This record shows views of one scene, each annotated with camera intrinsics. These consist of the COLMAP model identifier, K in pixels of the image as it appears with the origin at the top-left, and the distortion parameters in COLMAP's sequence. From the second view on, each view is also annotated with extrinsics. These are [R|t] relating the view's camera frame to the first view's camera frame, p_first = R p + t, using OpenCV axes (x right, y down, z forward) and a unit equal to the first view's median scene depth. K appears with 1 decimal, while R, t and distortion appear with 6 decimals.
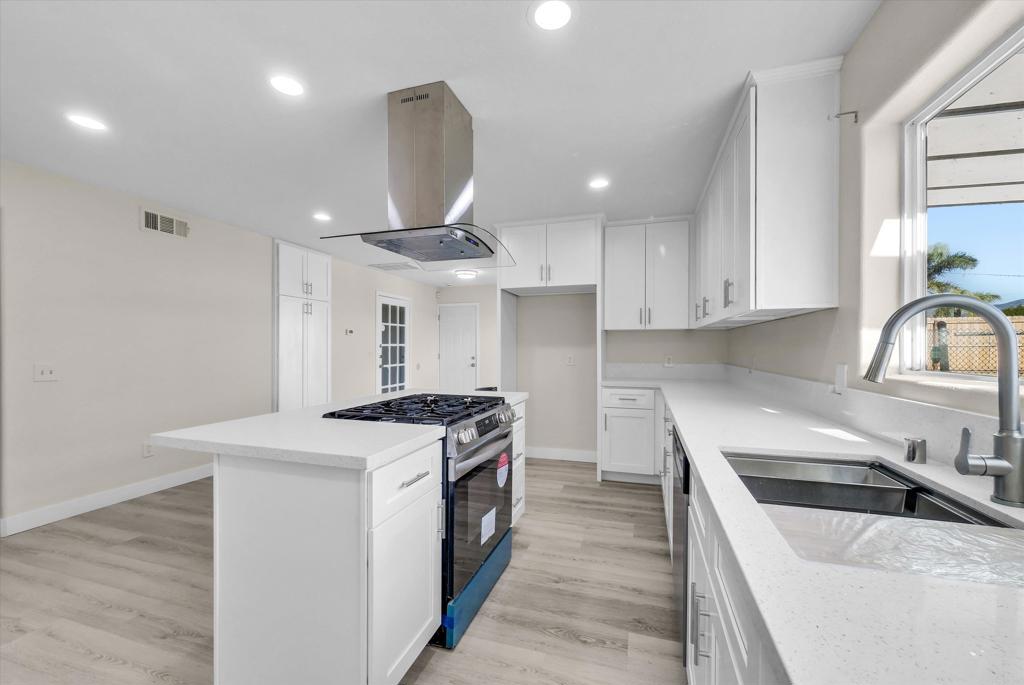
lens RADIAL K [[412.8, 0, 510.9], [0, 412.8, 343.8], [0, 0, 1]] dist [-0.018968, 0.007677]
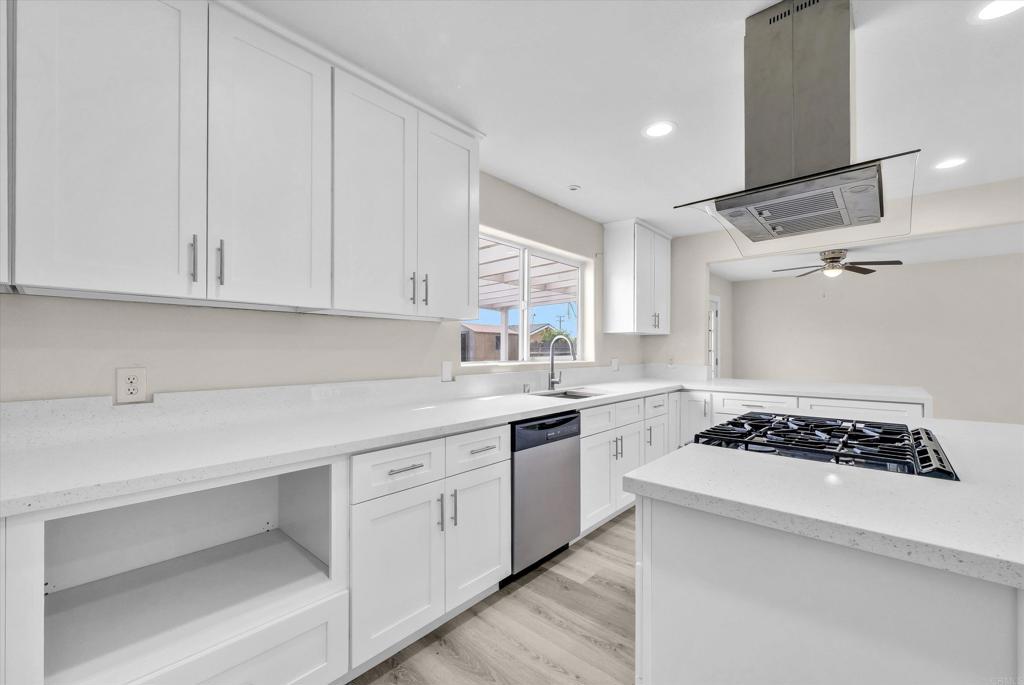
lens RADIAL K [[412.8, 0, 510.9], [0, 412.8, 343.8], [0, 0, 1]] dist [-0.018968, 0.007677]
pose [[-0.910334, 0.002278, 0.413868, -0.018636], [-0.008808, 0.999652, -0.024876, 0.013910], [-0.413780, -0.026291, -0.909997, 1.460489]]
